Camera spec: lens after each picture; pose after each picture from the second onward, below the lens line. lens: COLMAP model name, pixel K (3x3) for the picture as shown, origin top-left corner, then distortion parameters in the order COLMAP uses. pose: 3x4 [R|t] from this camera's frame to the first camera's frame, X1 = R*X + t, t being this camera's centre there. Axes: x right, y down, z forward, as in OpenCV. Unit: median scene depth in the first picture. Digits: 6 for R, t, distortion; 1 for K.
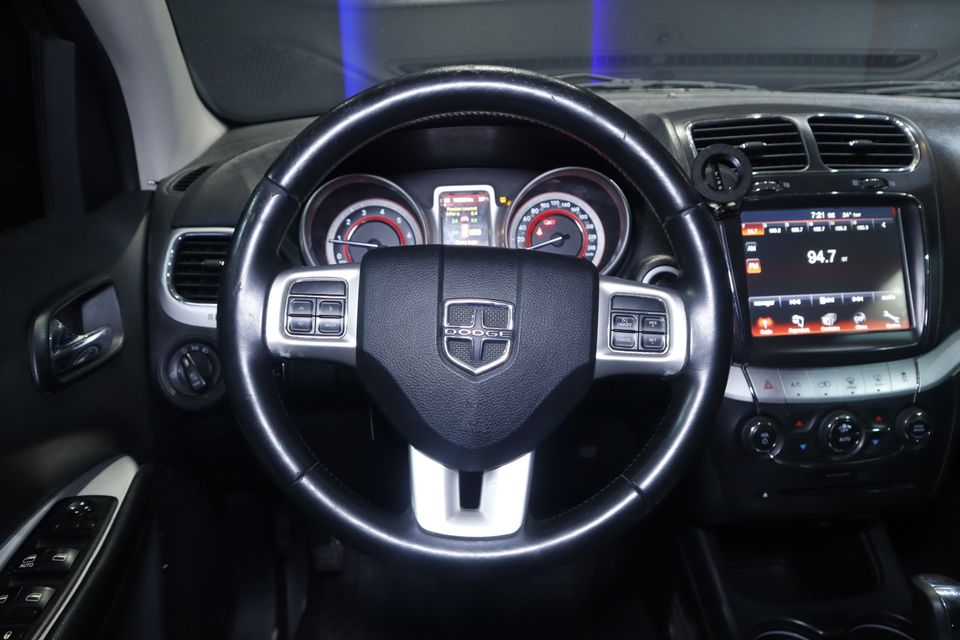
lens RADIAL K [[750.9, 0, 480.0], [0, 750.9, 320.0], [0, 0, 1]] dist [-0.012203, 0.001467]
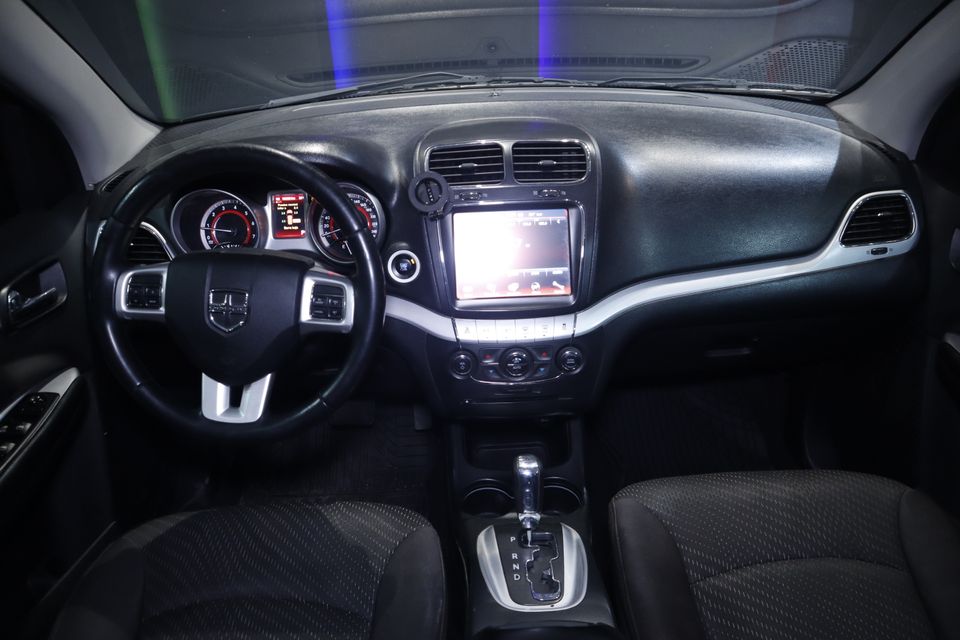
lens RADIAL K [[727.4, 0, 506.6], [0, 727.4, 334.6], [0, 0, 1]] dist [-0.145299, 0.184044]
pose [[0.997827, 0.017740, -0.063448, 0.534178], [-0.006808, 0.985673, 0.168531, -0.147419], [0.065529, -0.167733, 0.983652, -0.419806]]
